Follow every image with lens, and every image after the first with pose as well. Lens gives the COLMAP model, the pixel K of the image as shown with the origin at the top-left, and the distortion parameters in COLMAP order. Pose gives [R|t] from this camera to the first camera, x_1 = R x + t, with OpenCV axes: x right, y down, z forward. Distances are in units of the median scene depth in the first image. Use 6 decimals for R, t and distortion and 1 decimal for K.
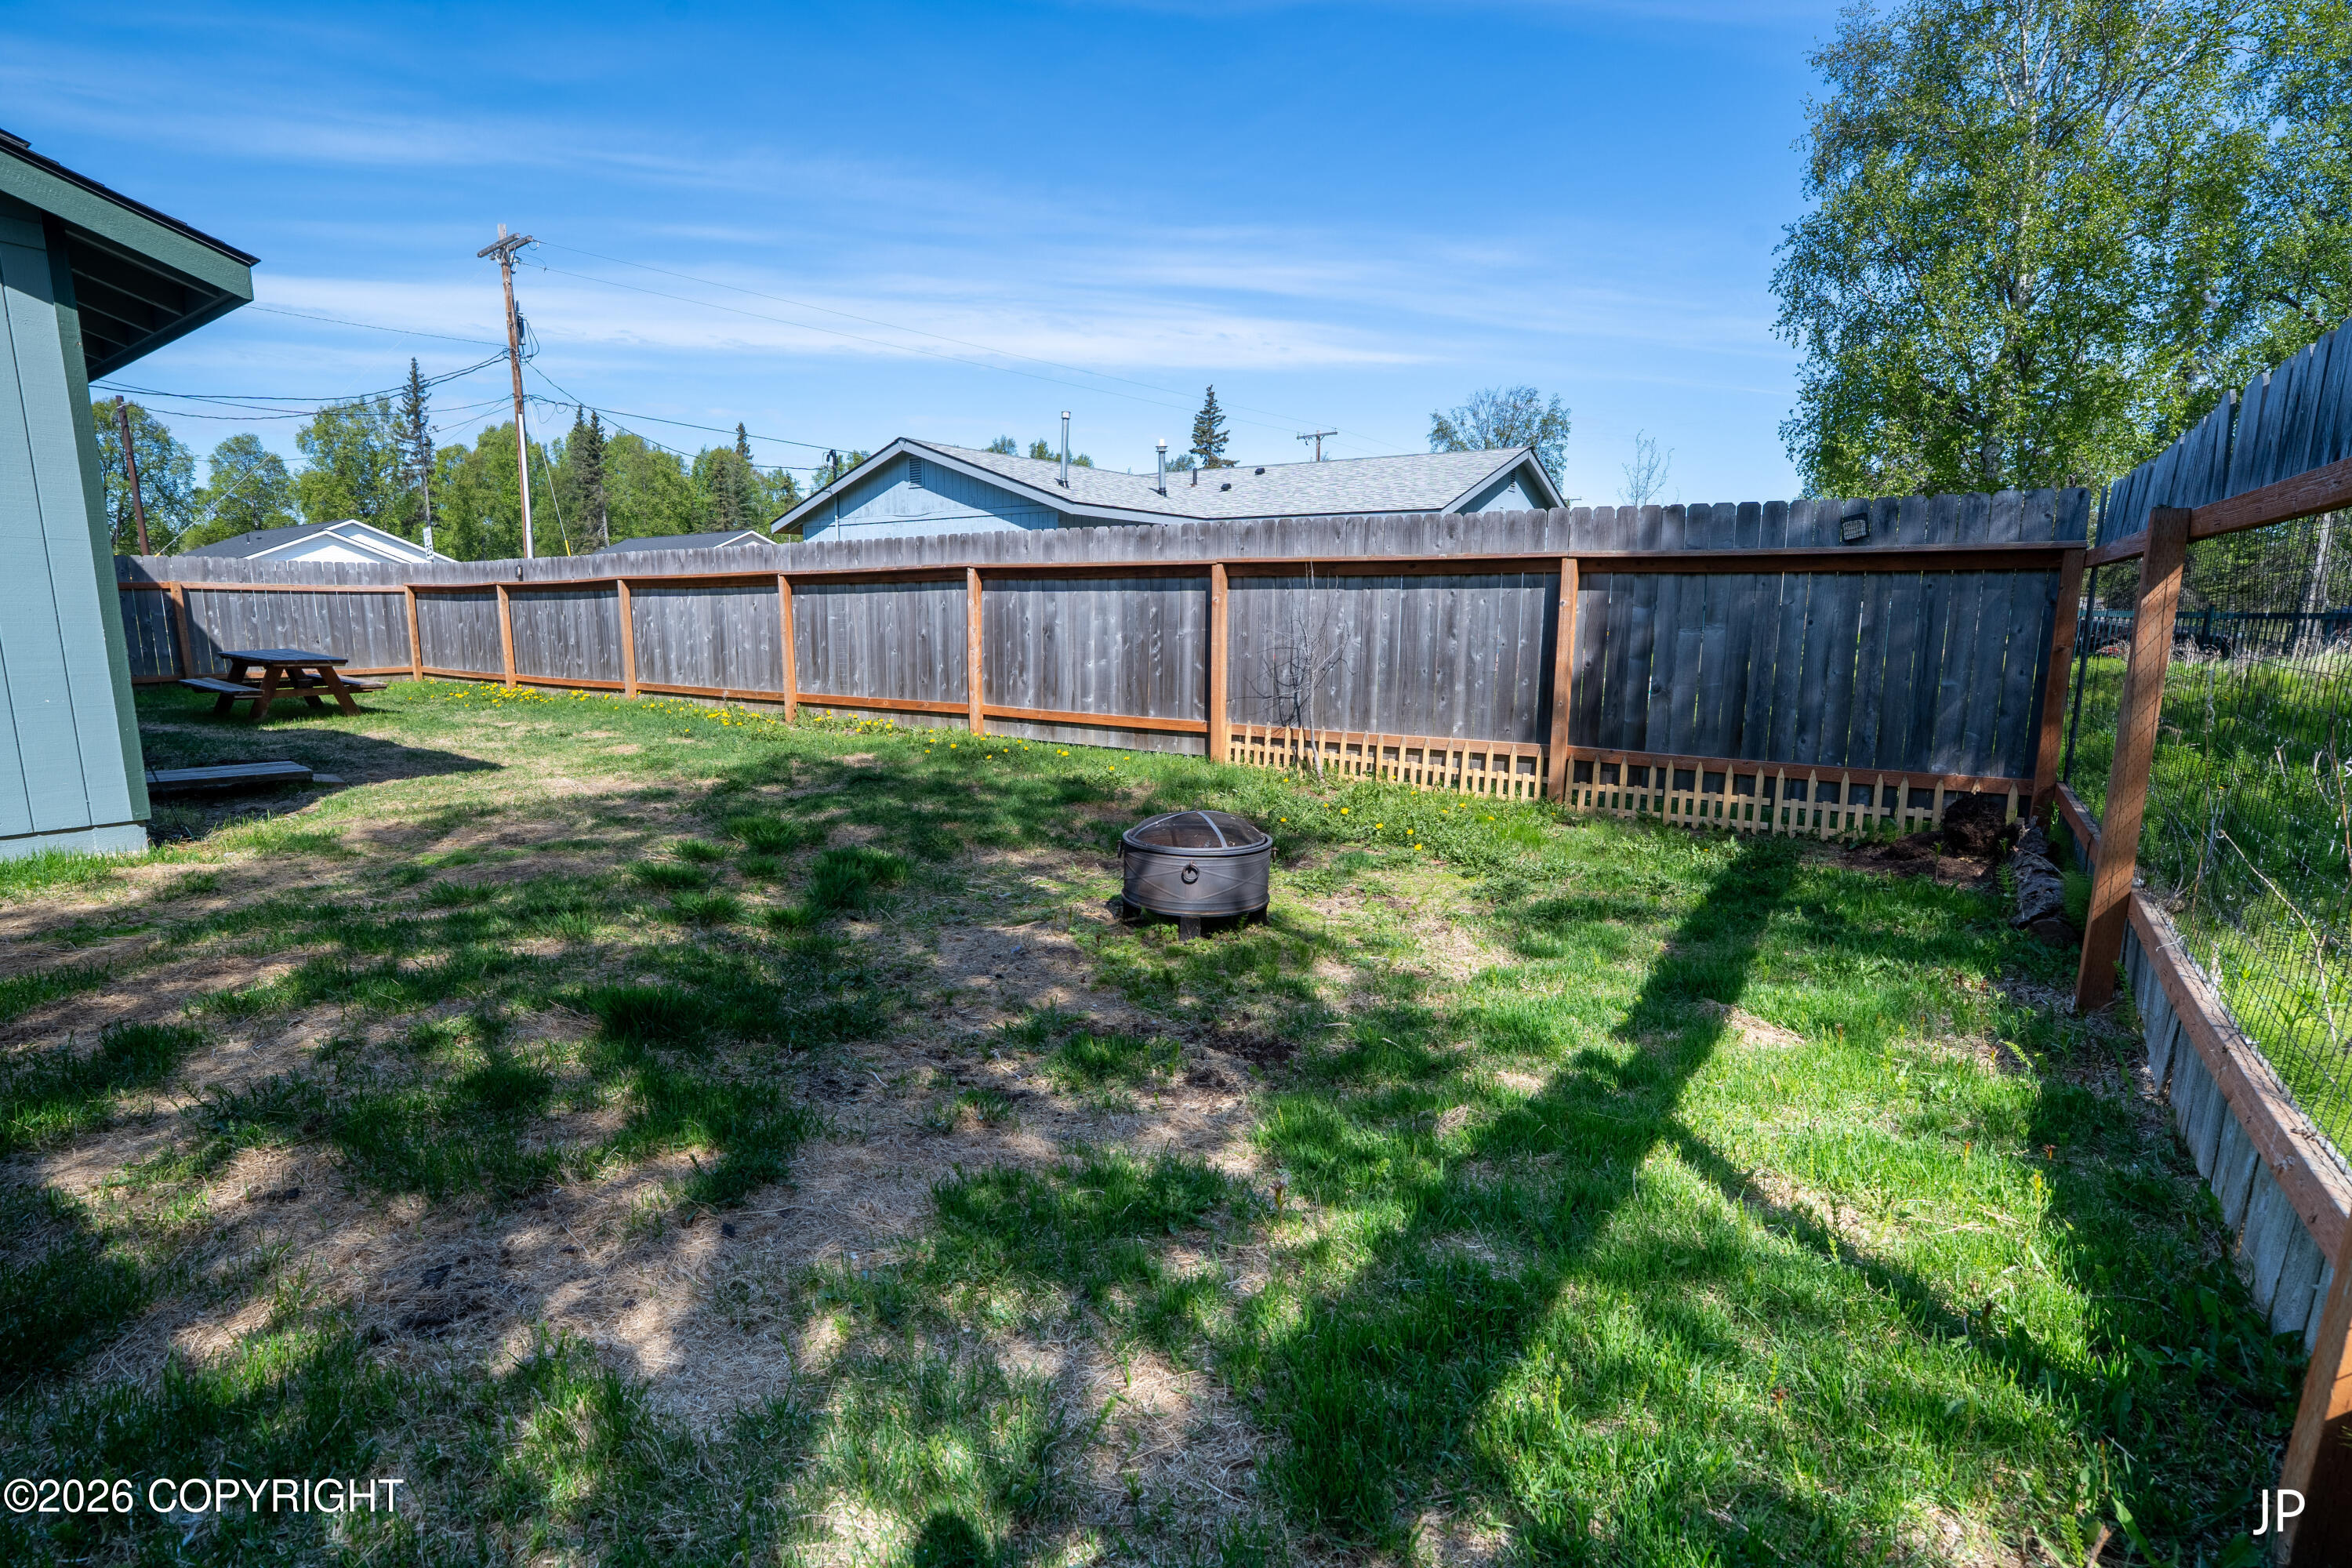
lens RADIAL K [[1099.1, 0, 1164.4], [0, 1099.1, 782.1], [0, 0, 1]] dist [-0.038629, -0.000310]
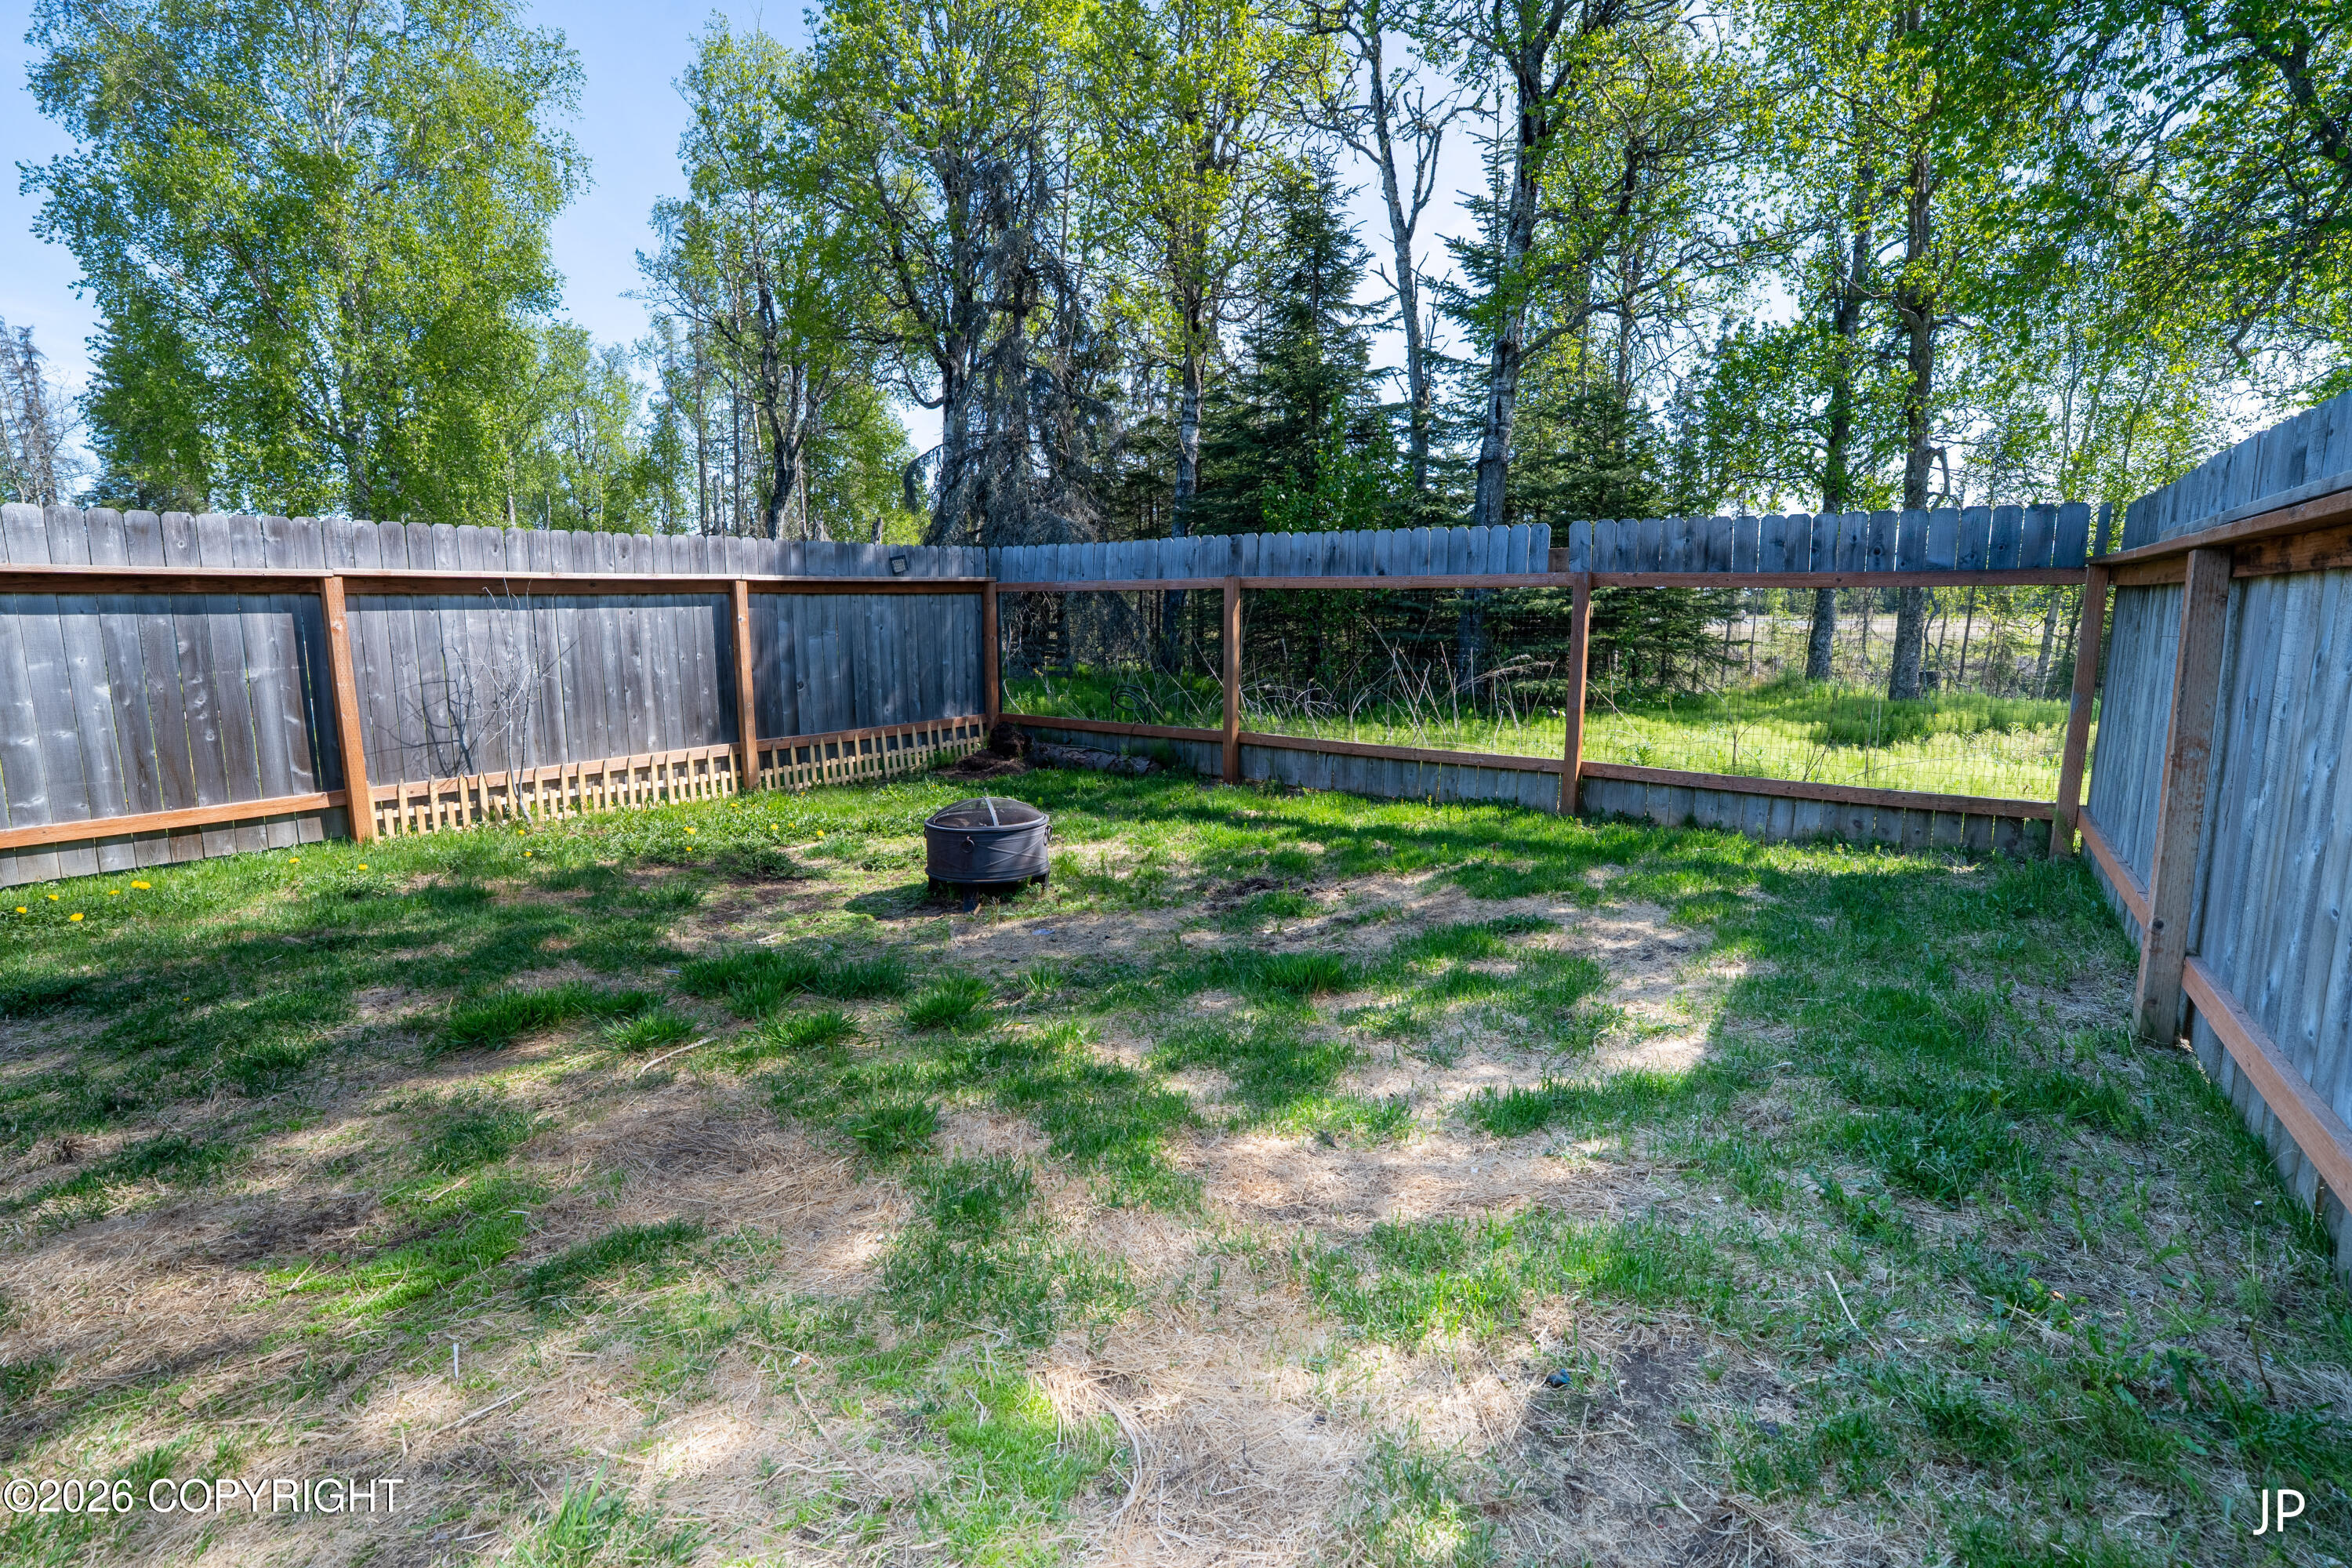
lens RADIAL K [[1096.9, 0, 1171.1], [0, 1096.9, 781.3], [0, 0, 1]] dist [-0.070129, 0.026782]
pose [[0.033328, -0.165527, 0.985642, -0.567447], [0.156789, 0.974845, 0.158413, -0.077518], [-0.987070, 0.149258, 0.058443, 0.367448]]
